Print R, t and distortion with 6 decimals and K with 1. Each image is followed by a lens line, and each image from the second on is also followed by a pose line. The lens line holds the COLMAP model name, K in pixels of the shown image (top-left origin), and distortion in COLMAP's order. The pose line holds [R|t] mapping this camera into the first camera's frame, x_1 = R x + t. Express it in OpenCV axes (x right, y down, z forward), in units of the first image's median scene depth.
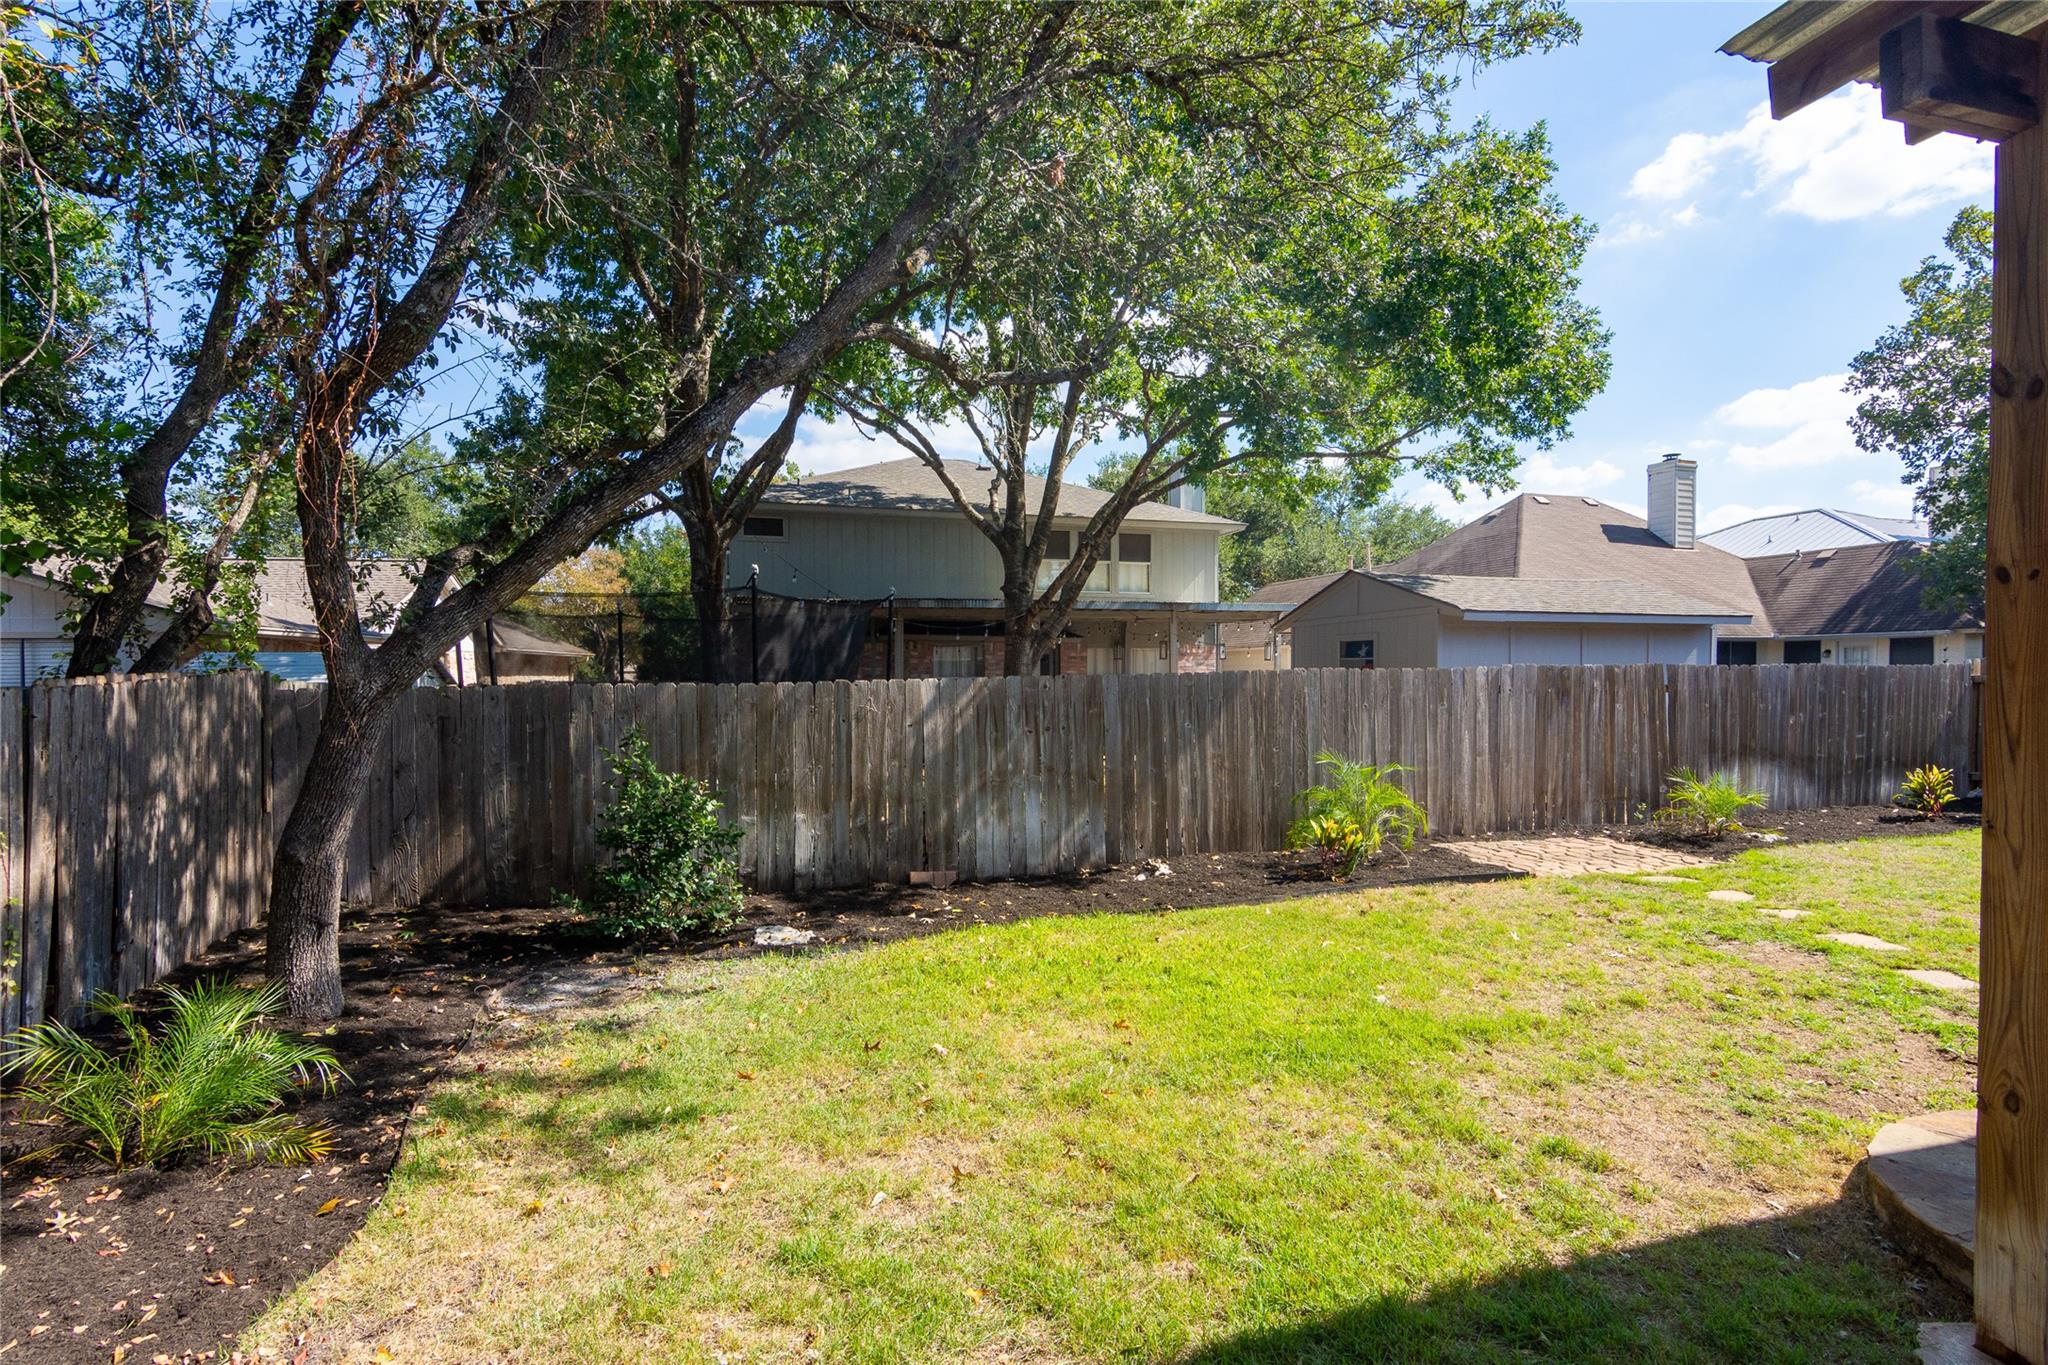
lens RADIAL K [[1017.0, 0, 1022.5], [0, 1017.0, 690.9], [0, 0, 1]] dist [-0.001037, 0.001525]
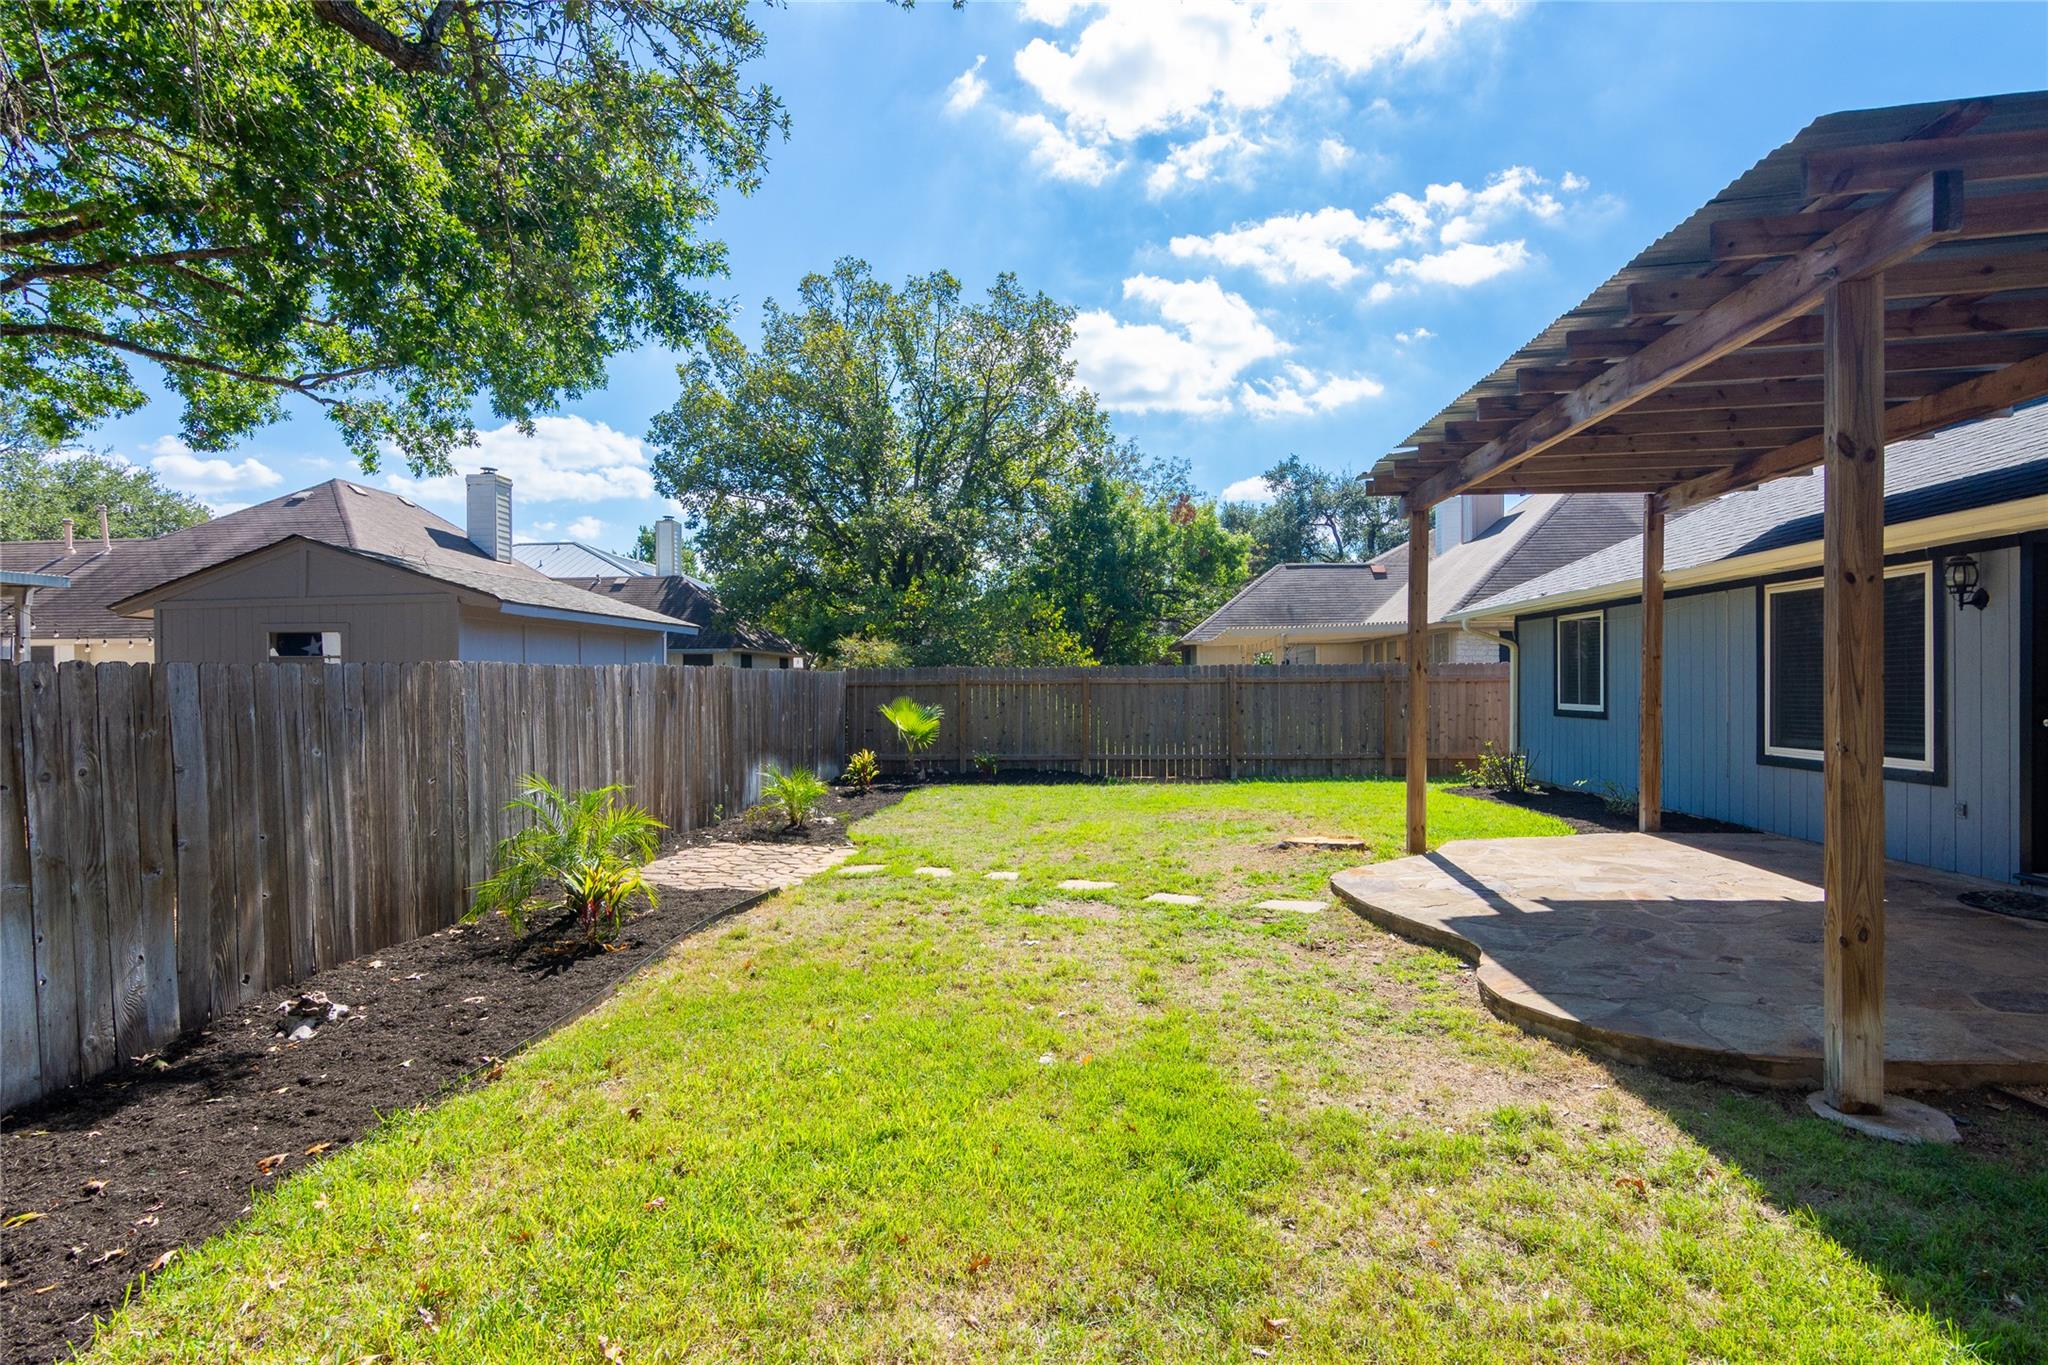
lens RADIAL K [[989.3, 0, 1023.6], [0, 989.3, 692.4], [0, 0, 1]] dist [0.001439, 0.000597]
pose [[0.385378, -0.006524, 0.922736, -0.180518], [0.019792, 0.999803, -0.001197, 0.006586], [-0.922546, 0.018724, 0.385432, 0.345000]]
